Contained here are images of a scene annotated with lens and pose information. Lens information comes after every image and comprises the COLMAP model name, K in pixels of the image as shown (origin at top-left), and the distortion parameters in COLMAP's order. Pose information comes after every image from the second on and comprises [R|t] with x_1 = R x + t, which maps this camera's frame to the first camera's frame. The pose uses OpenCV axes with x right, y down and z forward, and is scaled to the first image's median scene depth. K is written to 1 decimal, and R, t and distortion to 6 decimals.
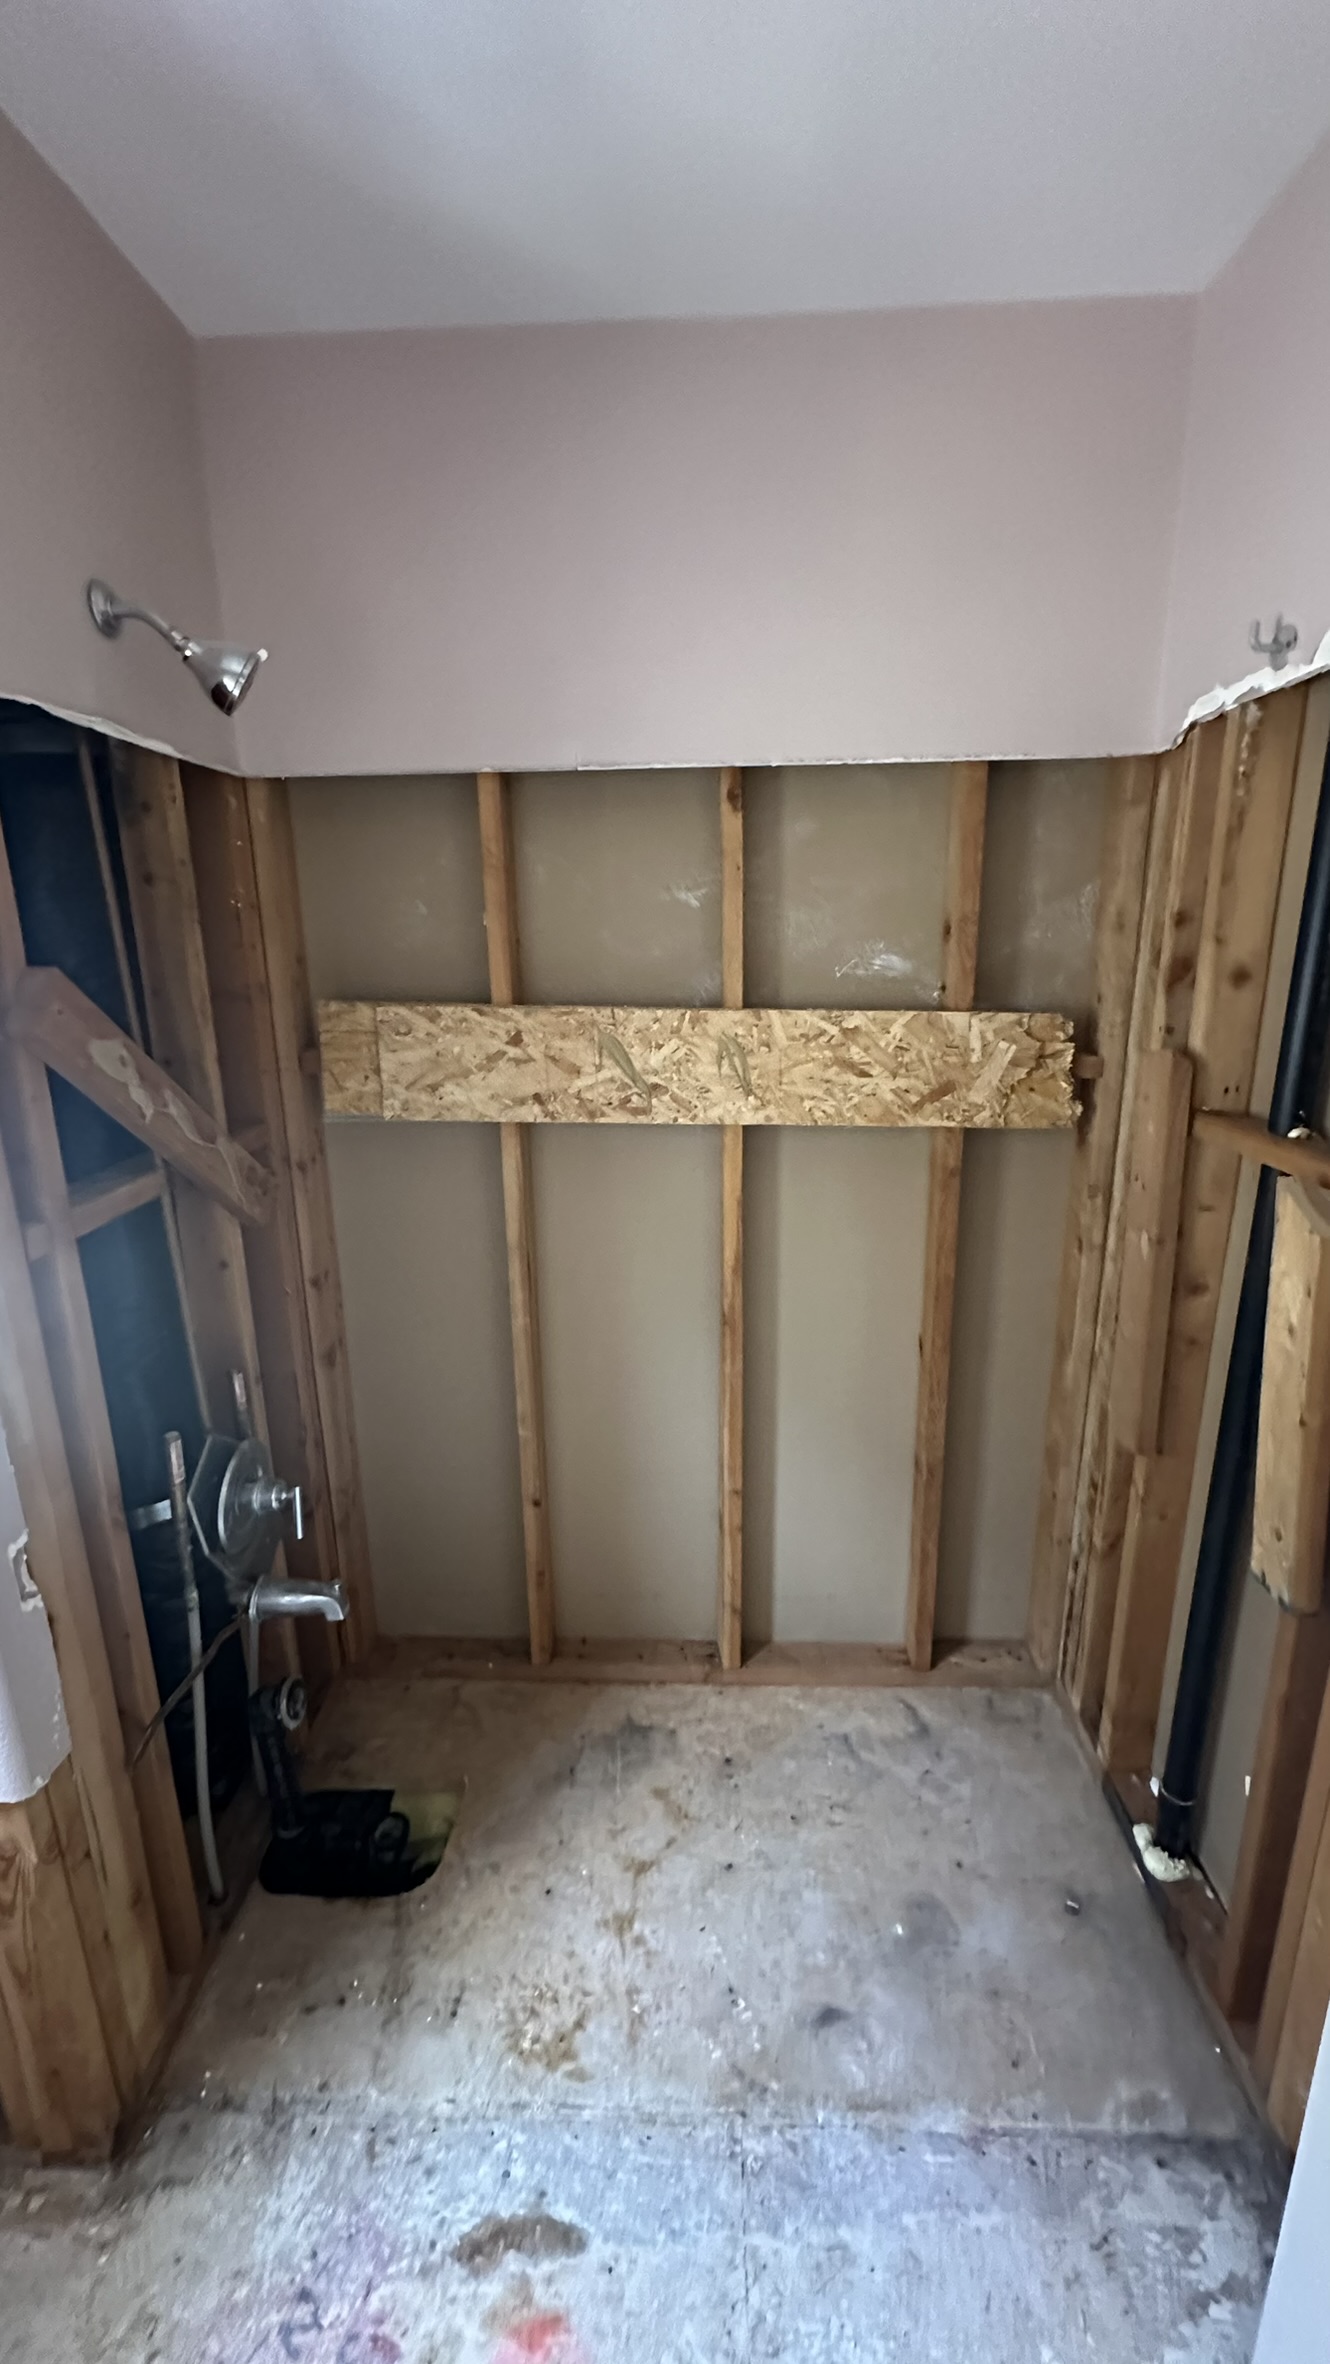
lens RADIAL K [[941.0, 0, 661.8], [0, 941.0, 1182.1], [0, 0, 1]] dist [-0.005495, 0.001569]
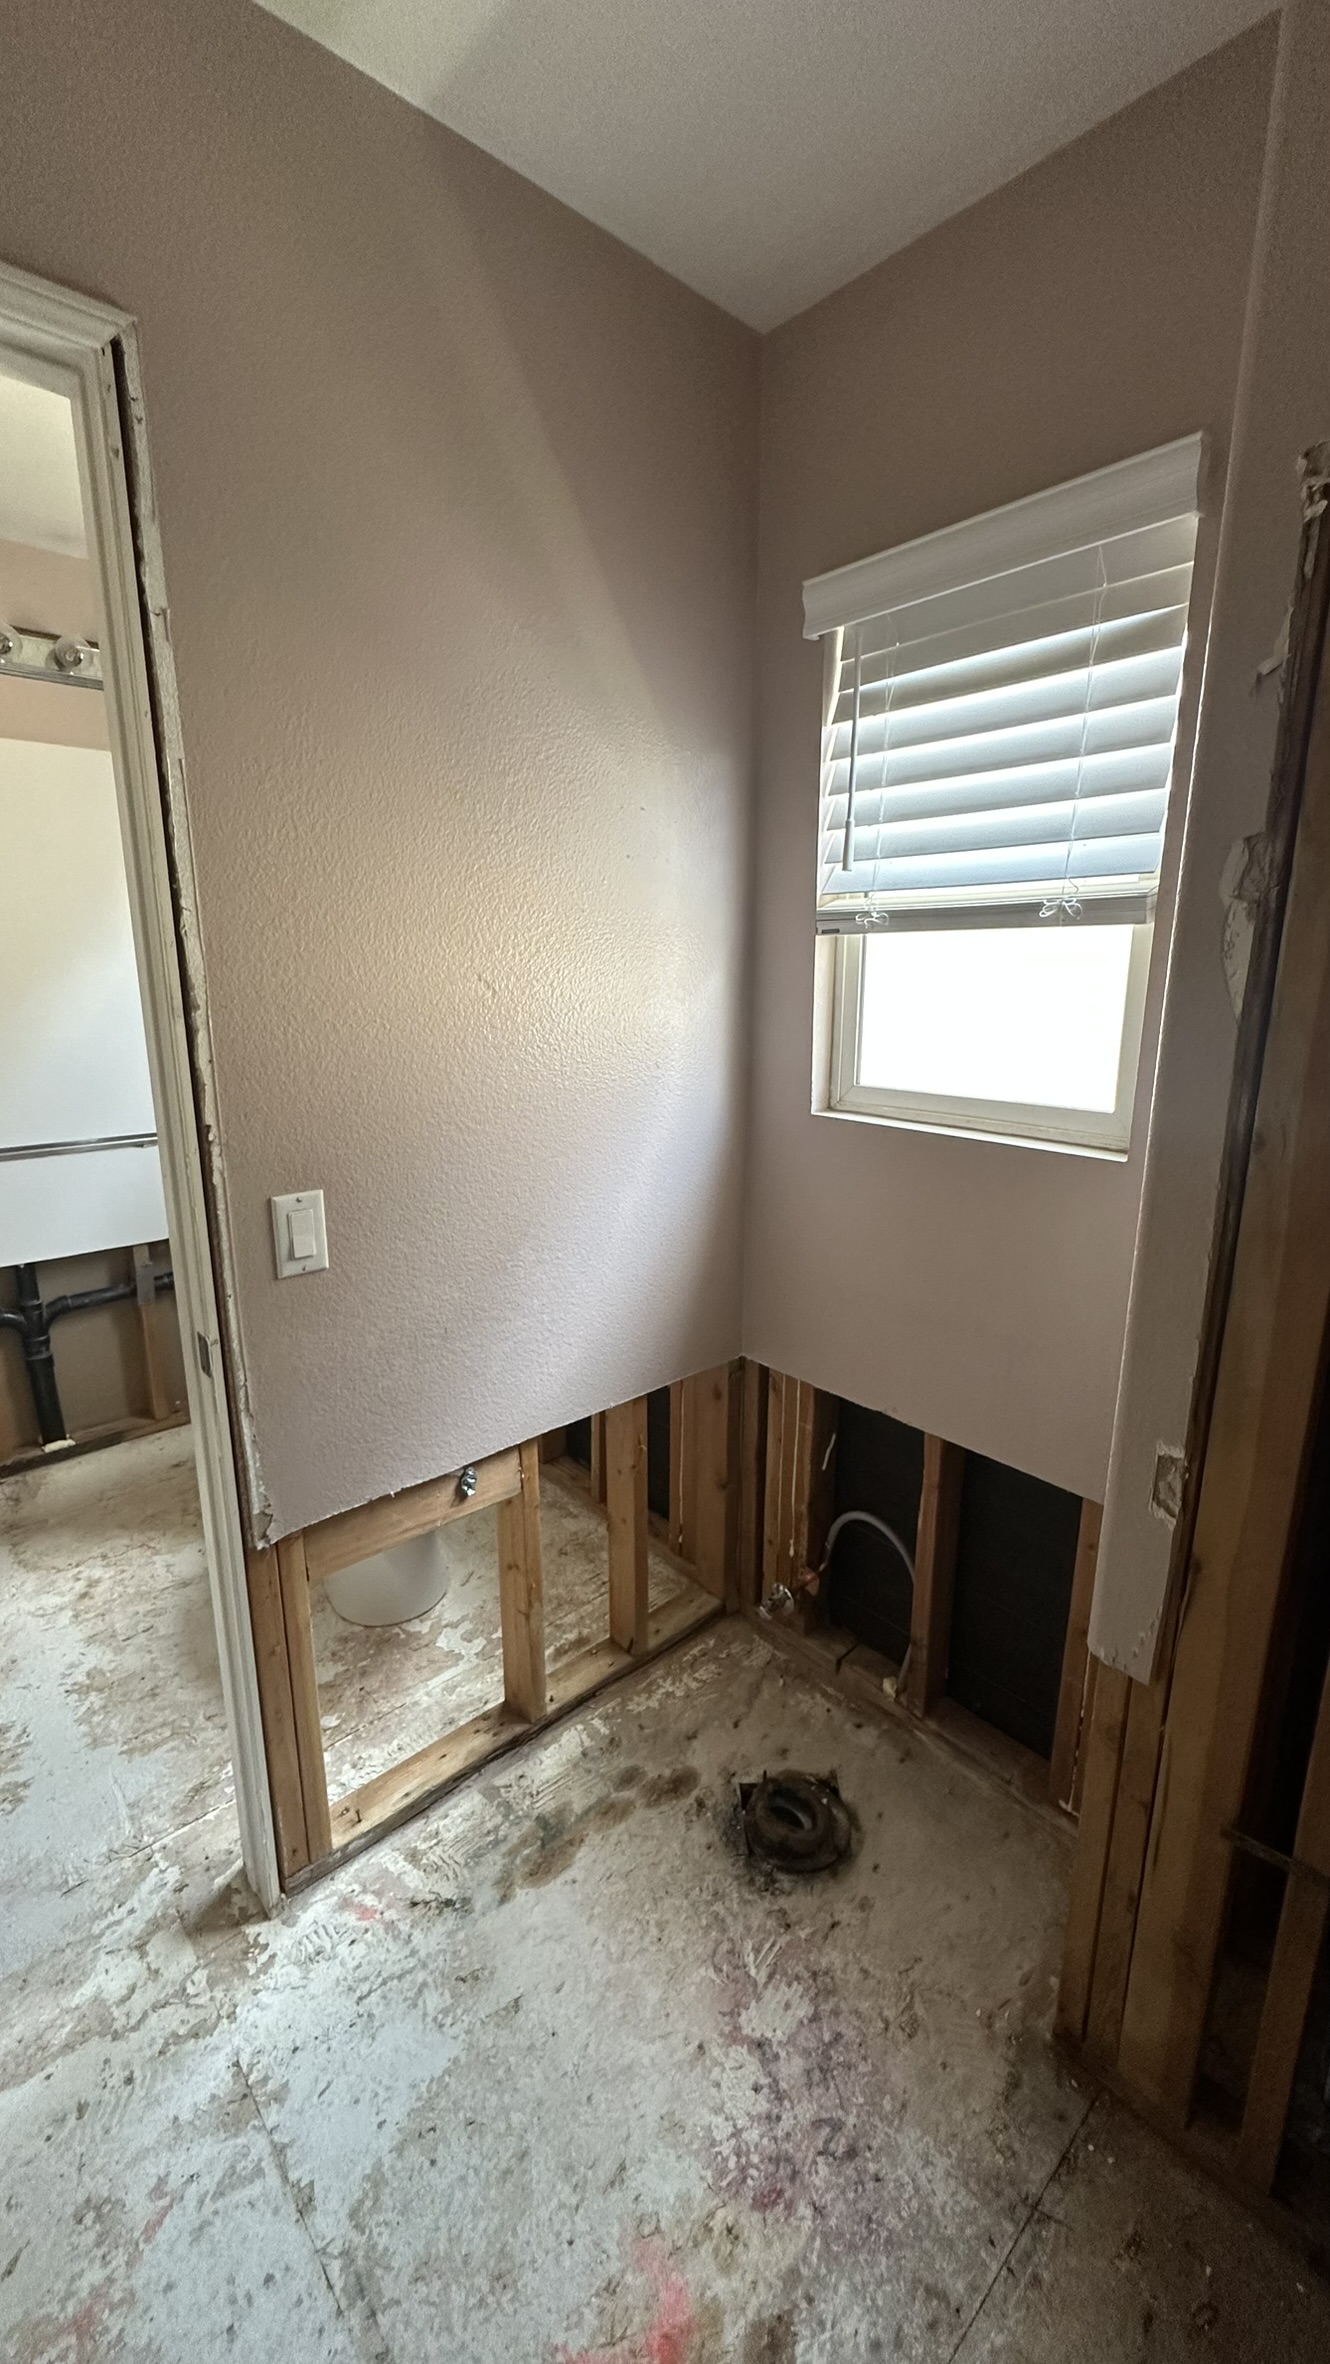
lens RADIAL K [[941.0, 0, 662.3], [0, 941.0, 1183.0], [0, 0, 1]] dist [-0.005495, 0.001569]
pose [[-0.714519, 0.173134, -0.677854, 0.202445], [-0.169204, 0.897367, 0.407556, -0.114790], [0.678846, 0.405903, -0.611891, 0.751028]]
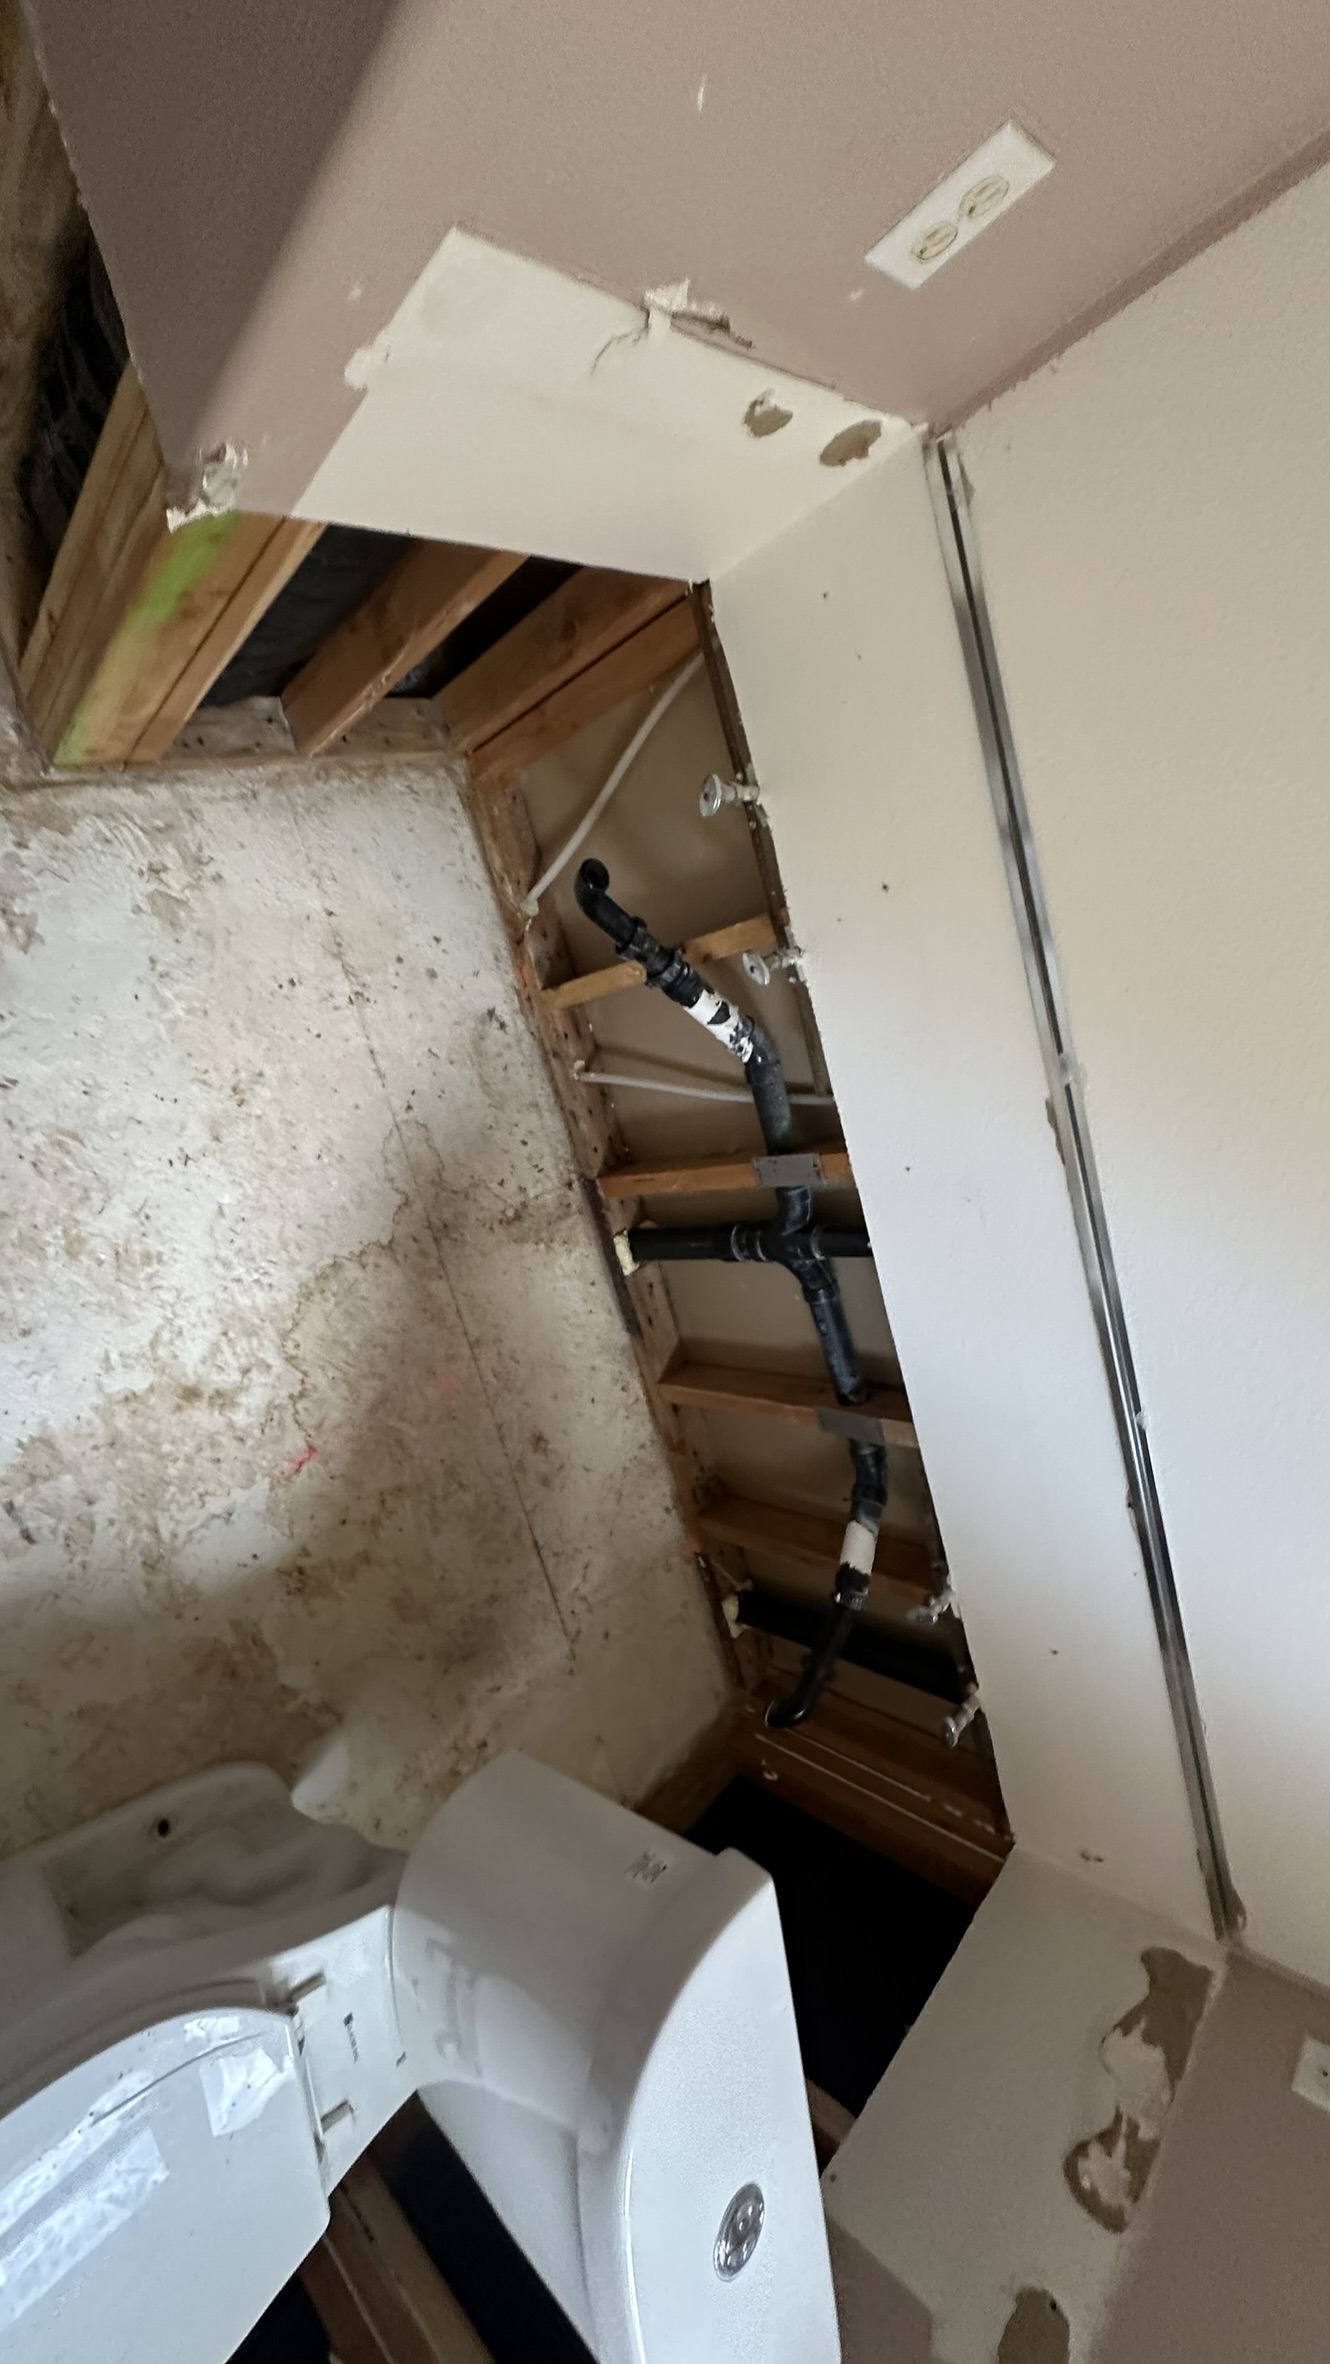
lens RADIAL K [[941.0, 0, 663.4], [0, 941.0, 1181.6], [0, 0, 1]] dist [-0.005495, 0.001569]
pose [[-0.307041, -0.932792, -0.188745, 0.178771], [-0.466540, -0.025332, 0.884137, 0.232606], [-0.829497, 0.359524, -0.427407, -0.481192]]
